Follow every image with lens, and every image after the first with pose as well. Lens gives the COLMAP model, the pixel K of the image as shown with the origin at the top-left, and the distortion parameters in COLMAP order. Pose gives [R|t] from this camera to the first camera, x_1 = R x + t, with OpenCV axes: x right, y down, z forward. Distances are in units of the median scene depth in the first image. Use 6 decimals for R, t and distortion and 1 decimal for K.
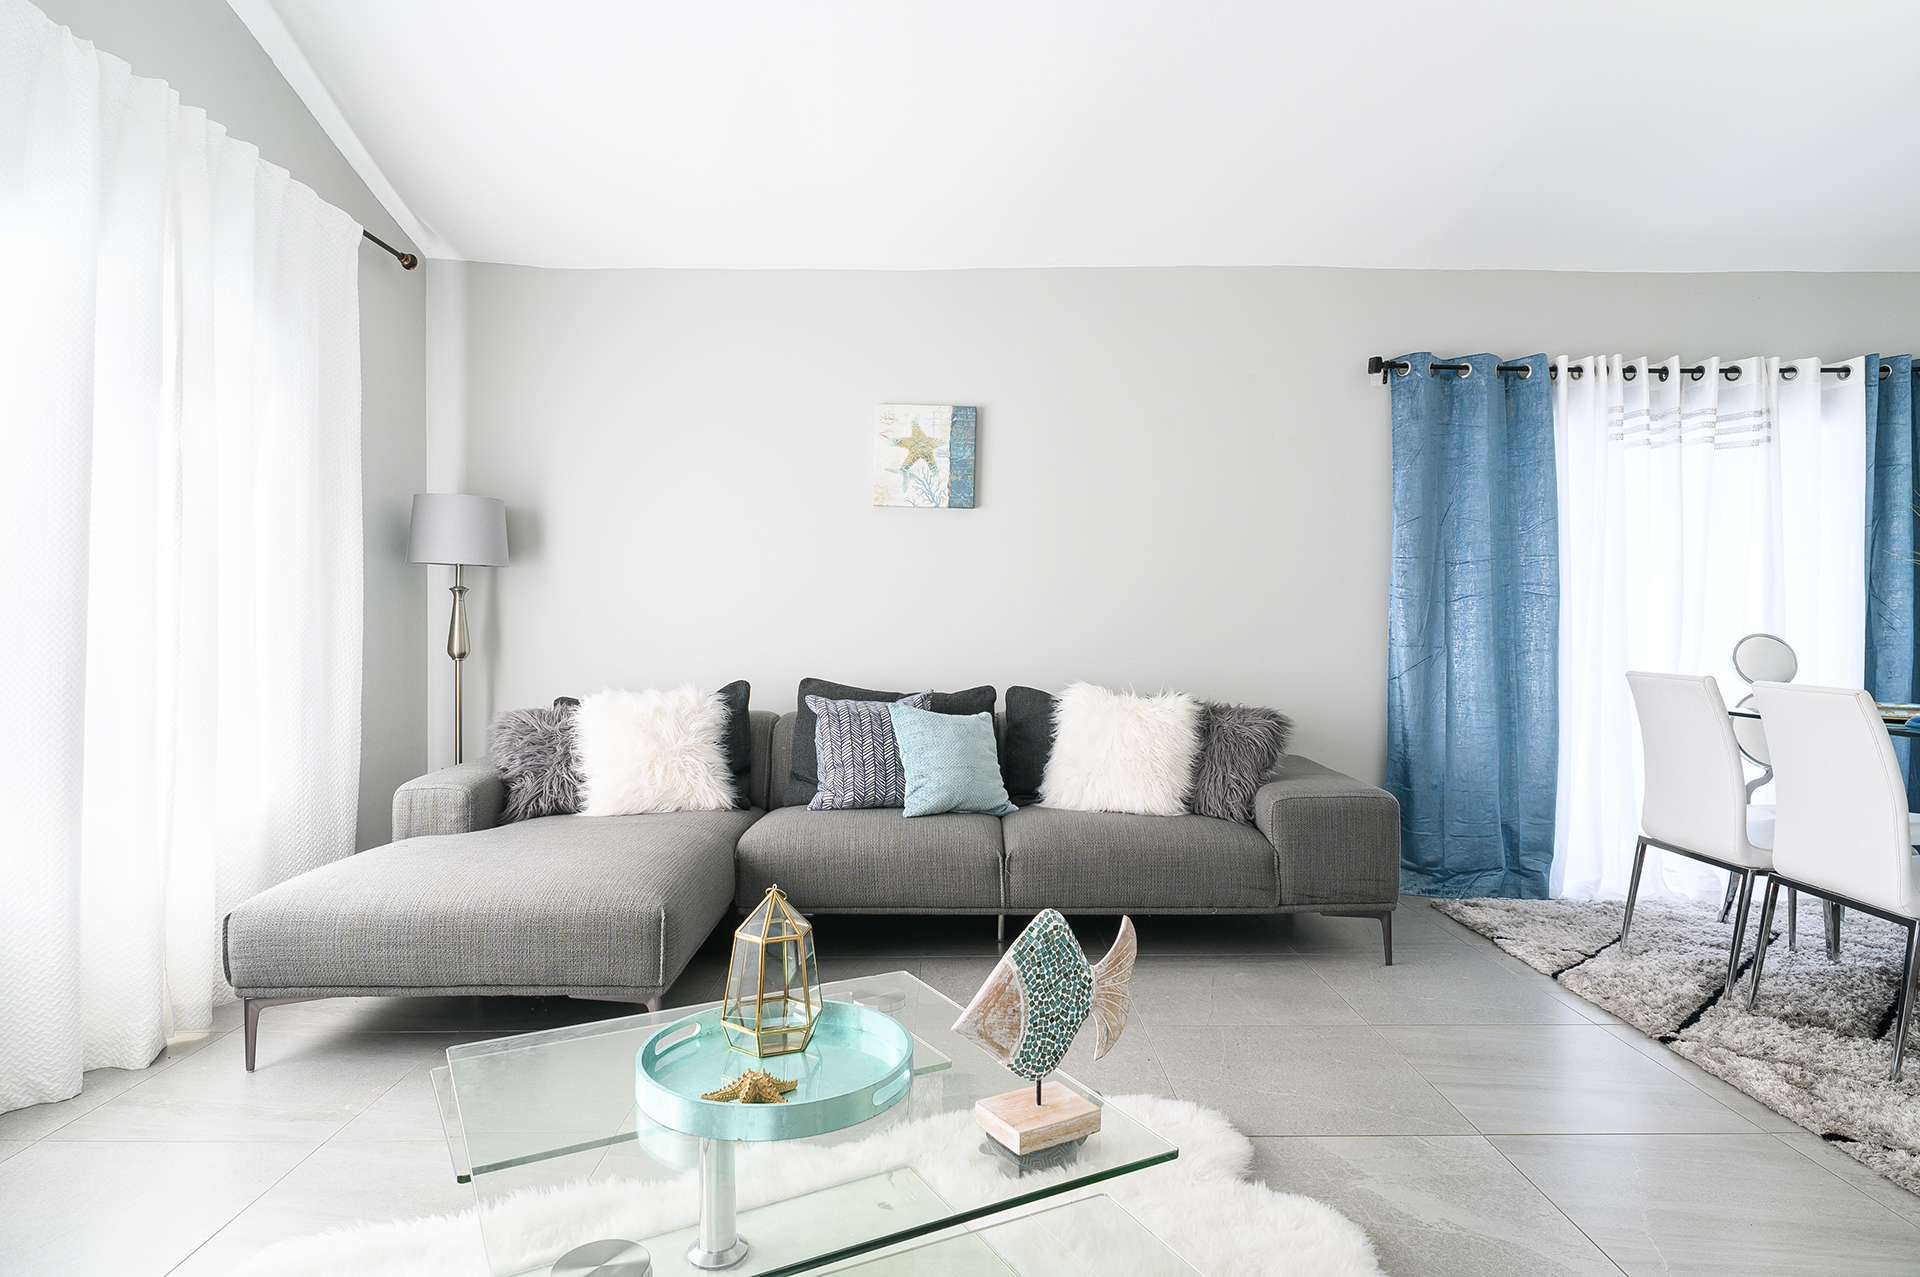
lens RADIAL K [[1073.0, 0, 949.7], [0, 1073.0, 627.6], [0, 0, 1]] dist [0.003531, 0.000069]
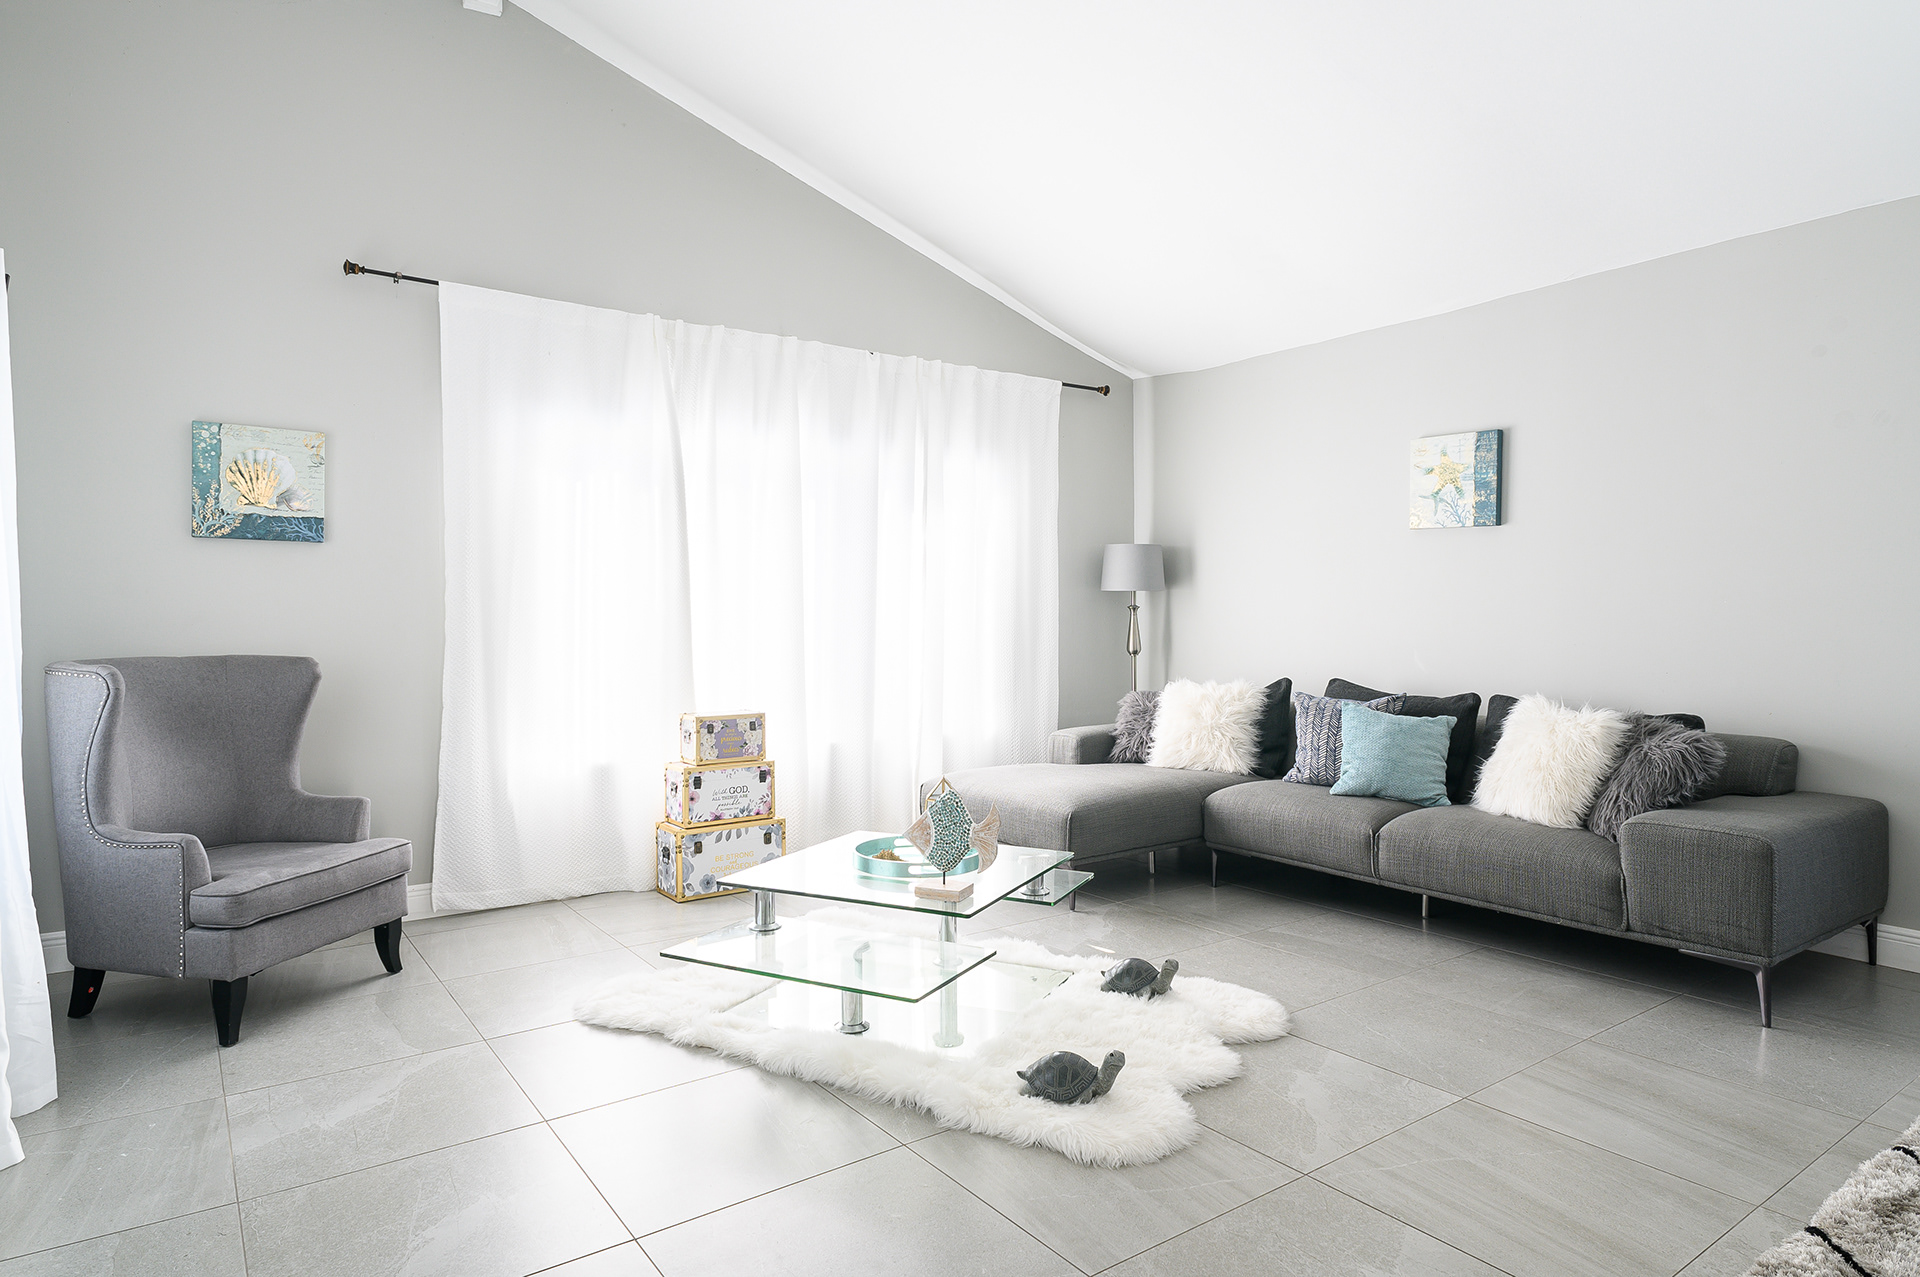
lens RADIAL K [[1073.0, 0, 949.7], [0, 1073.0, 627.6], [0, 0, 1]] dist [0.003531, 0.000069]
pose [[0.584278, 0.007061, -0.811523, 0.659796], [-0.002156, 0.999972, 0.007149, -0.020110], [0.811551, -0.002427, 0.584277, -0.063995]]
